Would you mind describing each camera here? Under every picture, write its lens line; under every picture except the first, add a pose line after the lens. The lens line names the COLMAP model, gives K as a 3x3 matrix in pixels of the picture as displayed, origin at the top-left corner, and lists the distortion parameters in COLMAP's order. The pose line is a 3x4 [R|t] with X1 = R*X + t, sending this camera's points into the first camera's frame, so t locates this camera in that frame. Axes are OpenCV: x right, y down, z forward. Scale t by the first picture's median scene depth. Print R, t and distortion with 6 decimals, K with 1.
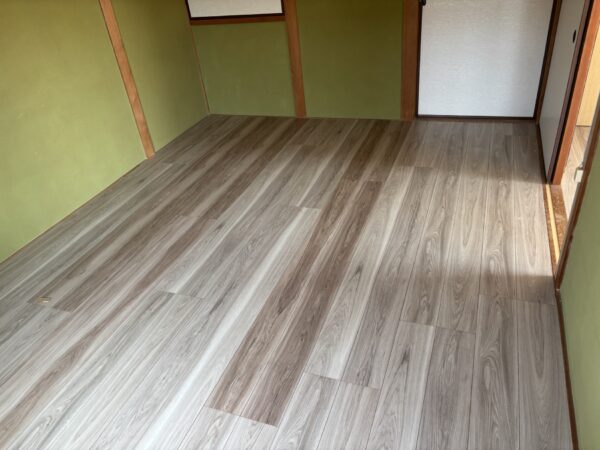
lens RADIAL K [[454.4, 0, 300.0], [0, 454.4, 225.0], [0, 0, 1]] dist [0.005784, -0.007007]
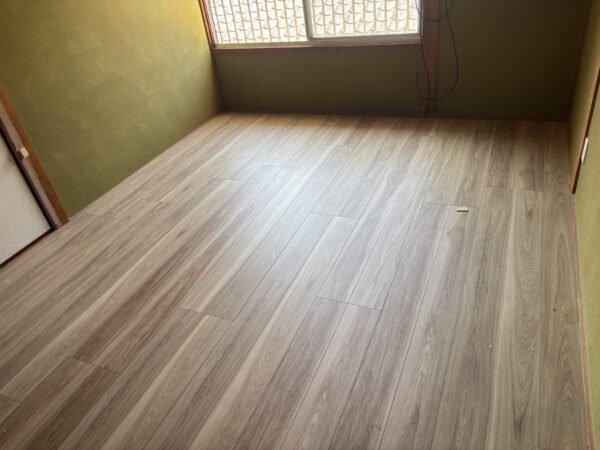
lens RADIAL K [[454.4, 0, 300.0], [0, 454.4, 225.0], [0, 0, 1]] dist [0.005784, -0.007007]
pose [[-0.971195, 0.165255, 0.171671, -0.310718], [0.222672, 0.372909, 0.900753, -0.747050], [0.084836, 0.913033, -0.398965, 1.212905]]
